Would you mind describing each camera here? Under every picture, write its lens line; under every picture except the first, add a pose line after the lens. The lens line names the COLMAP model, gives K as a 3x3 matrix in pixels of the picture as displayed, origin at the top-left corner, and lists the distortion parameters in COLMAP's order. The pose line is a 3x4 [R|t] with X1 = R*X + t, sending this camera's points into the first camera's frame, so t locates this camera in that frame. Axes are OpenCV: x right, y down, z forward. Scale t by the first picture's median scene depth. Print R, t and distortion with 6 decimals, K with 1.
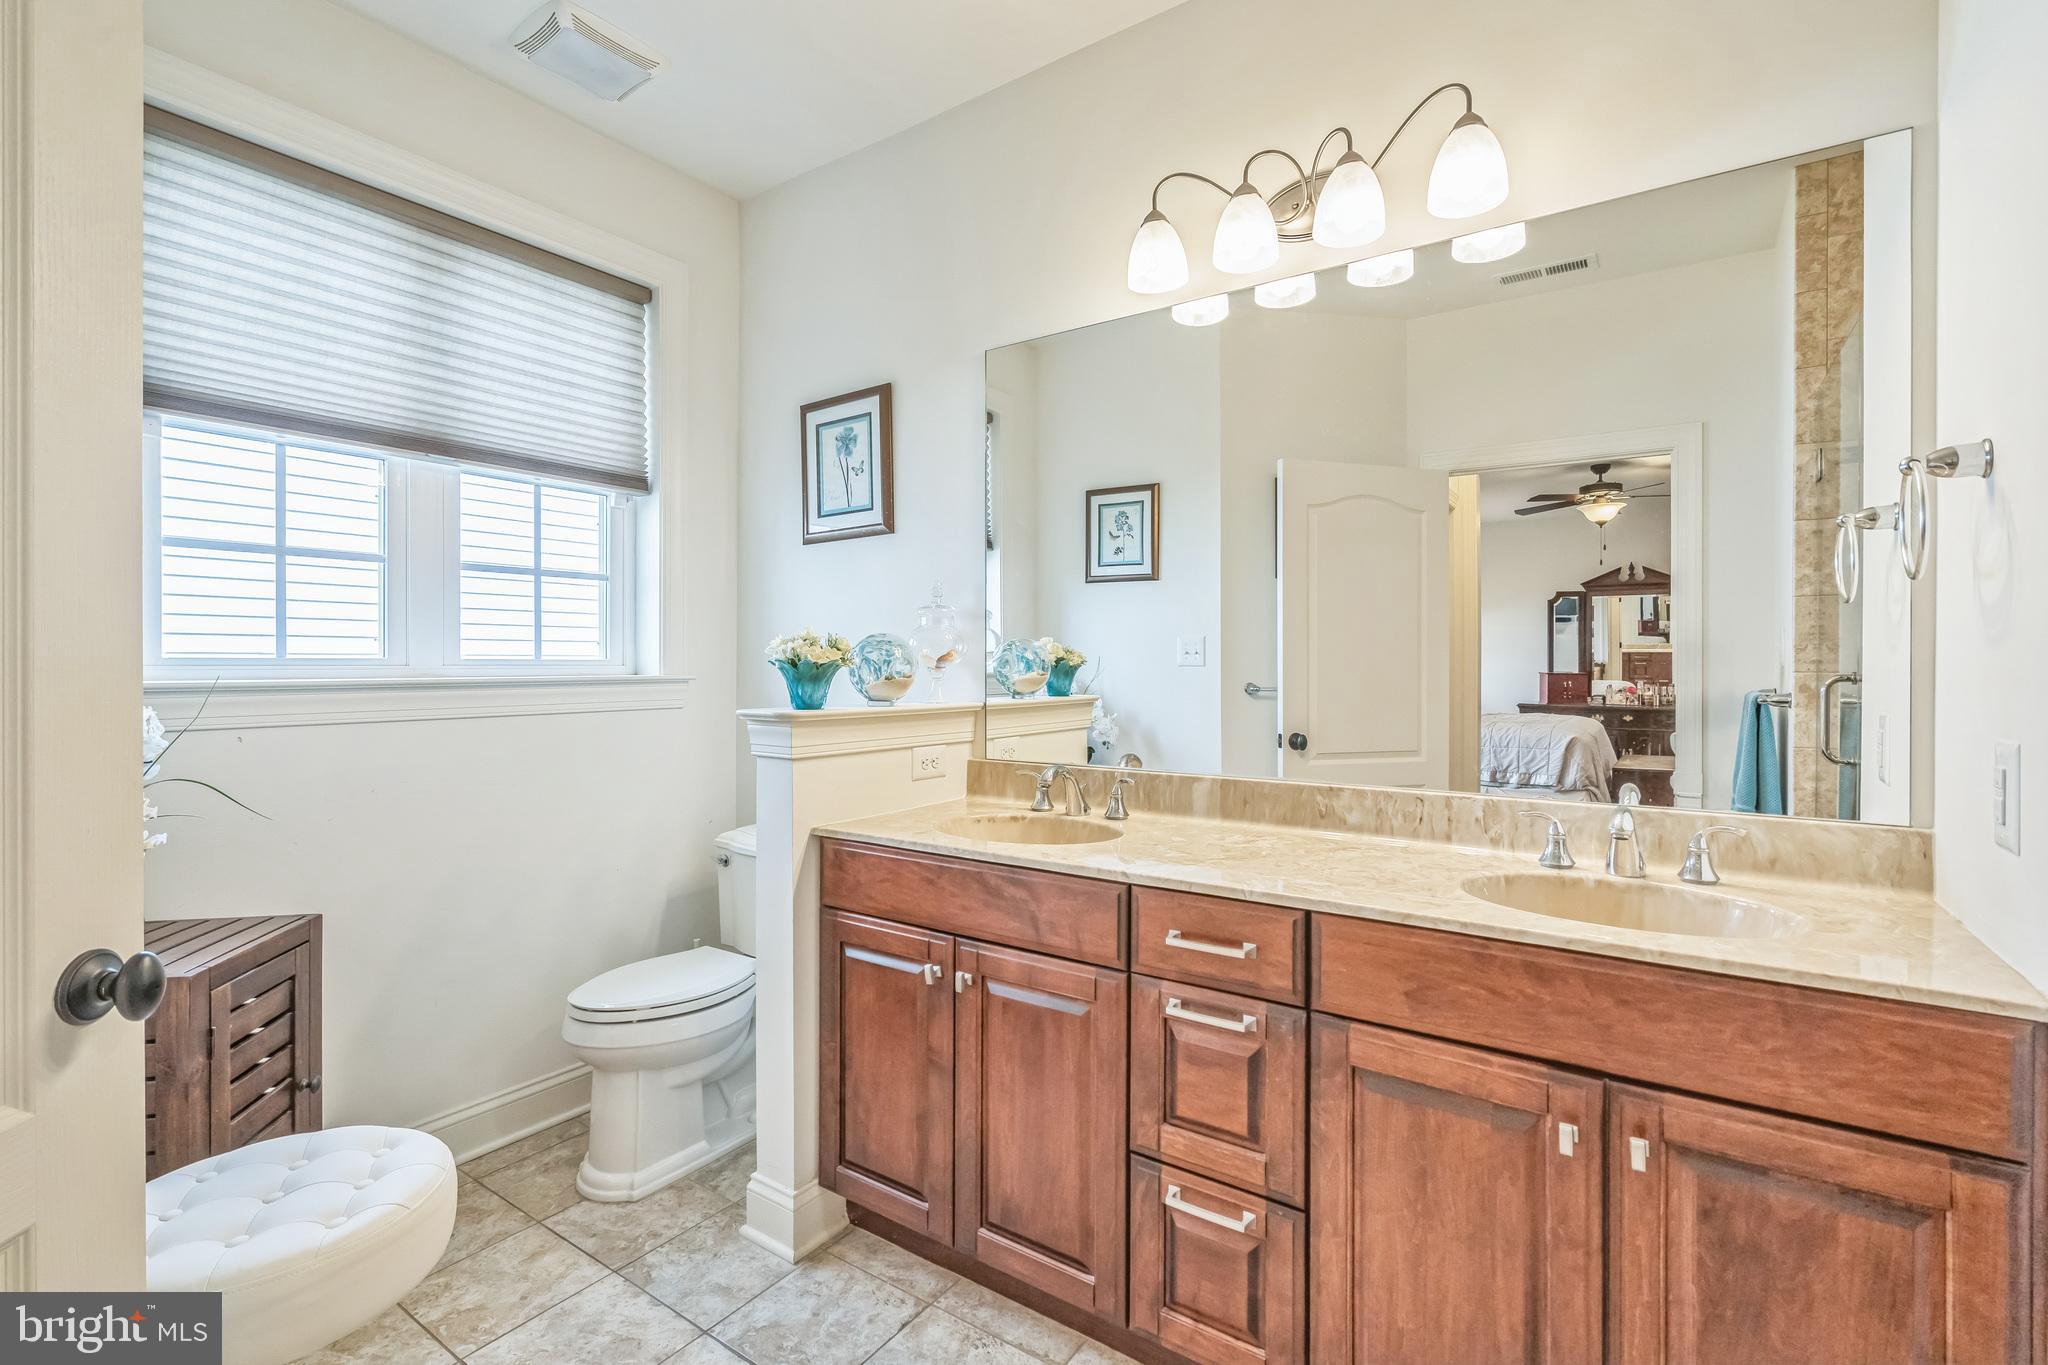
lens RADIAL K [[933.6, 0, 1009.0], [0, 933.6, 677.6], [0, 0, 1]] dist [0.002293, 0.000232]
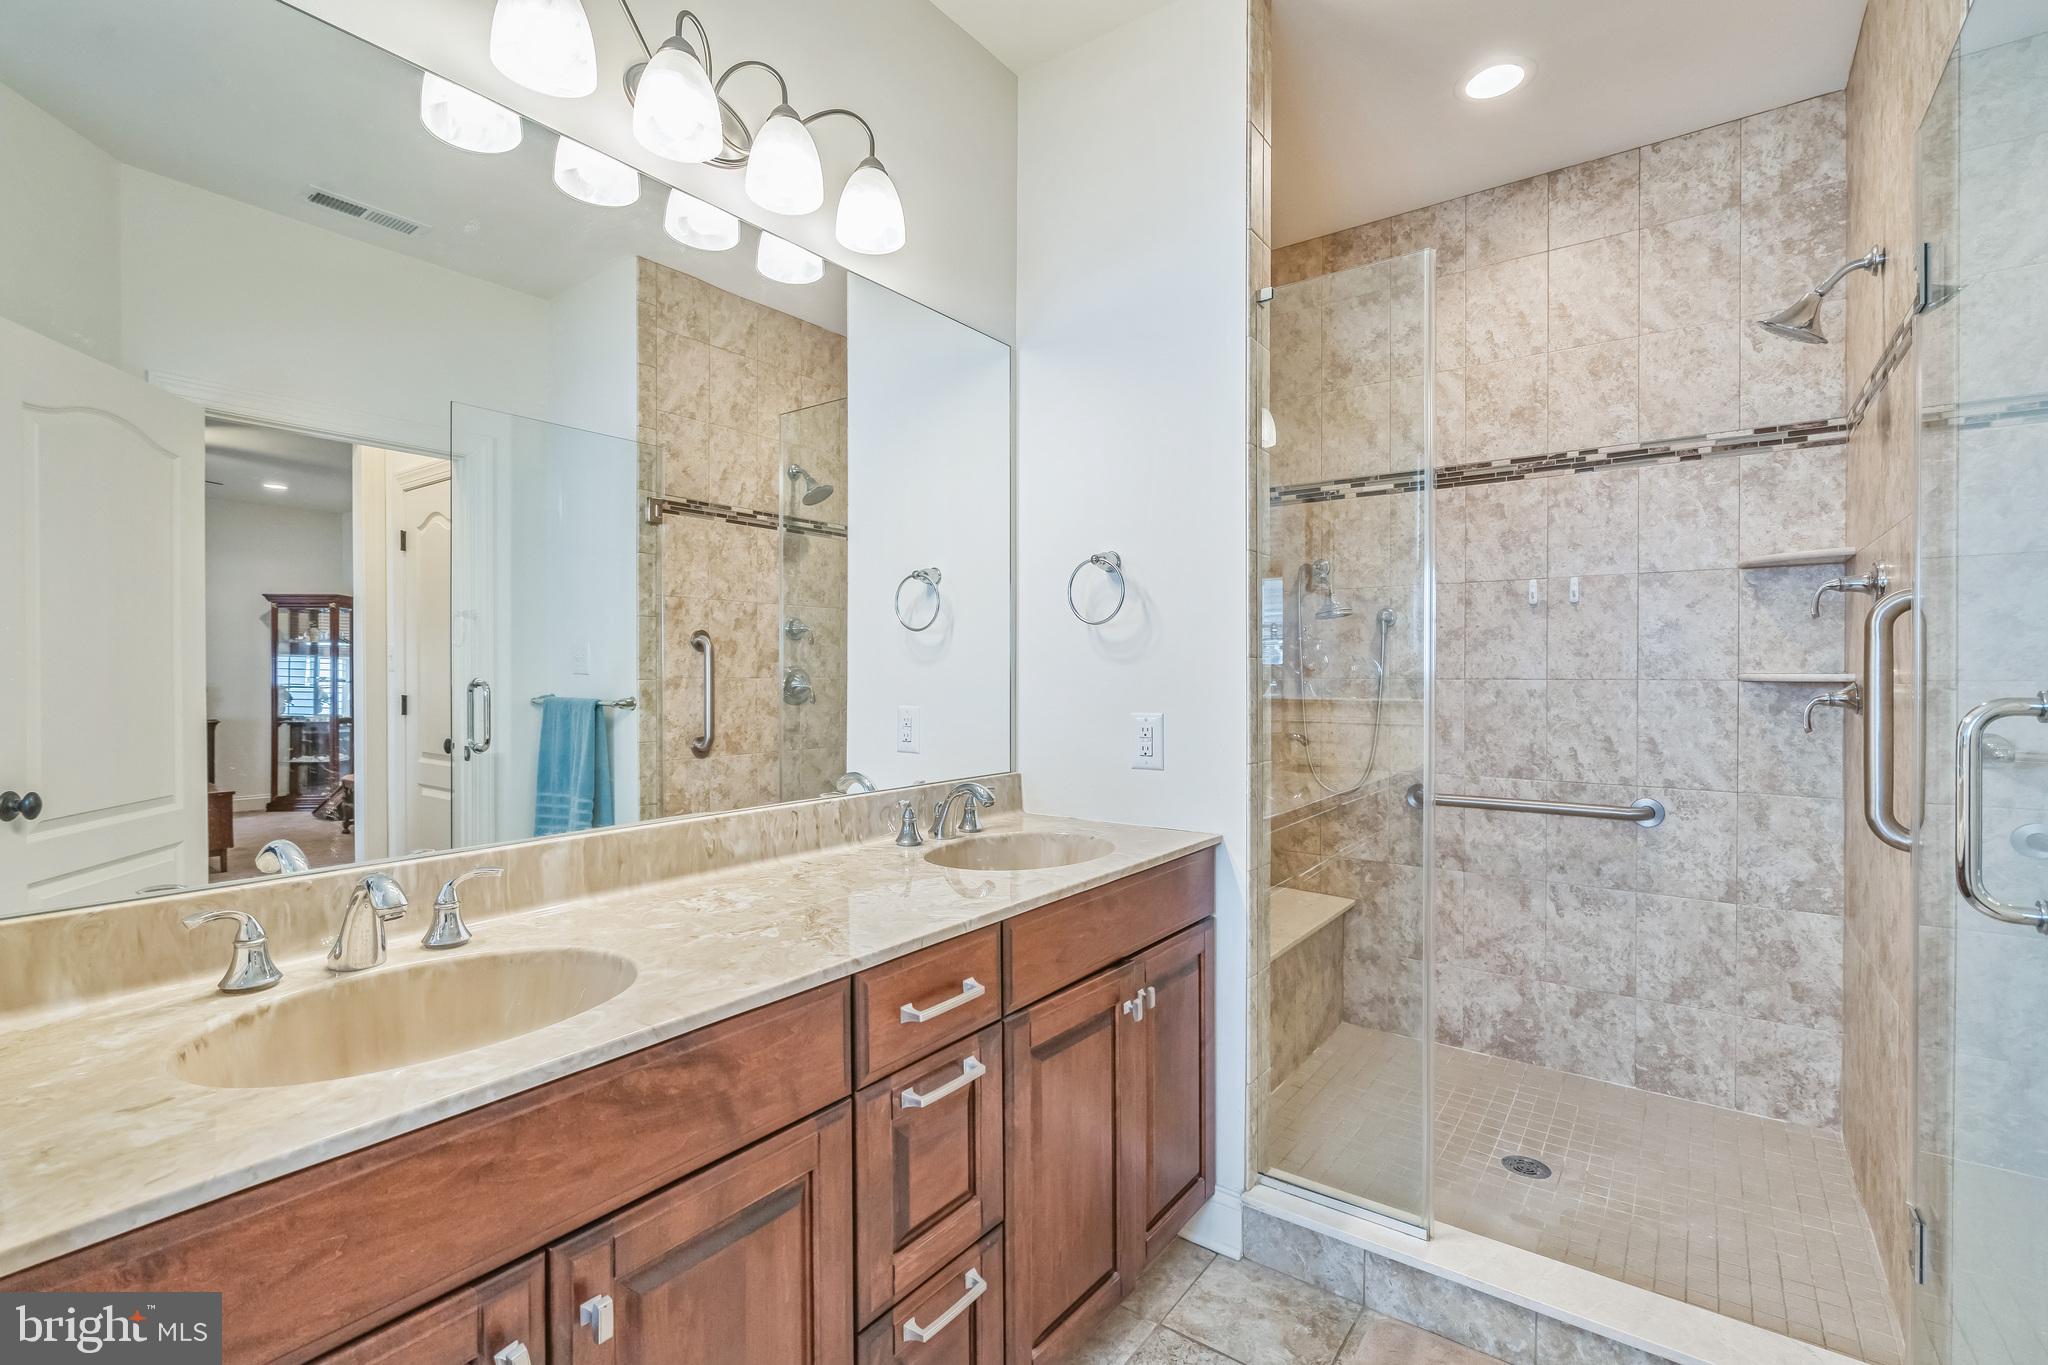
lens RADIAL K [[933.6, 0, 1028.5], [0, 933.6, 682.1], [0, 0, 1]] dist [0.002293, 0.000232]
pose [[0.000723, -0.009590, 0.999954, -0.556735], [0.011572, 0.999887, 0.009581, -0.012936], [-0.999933, 0.011565, 0.000834, 0.791899]]
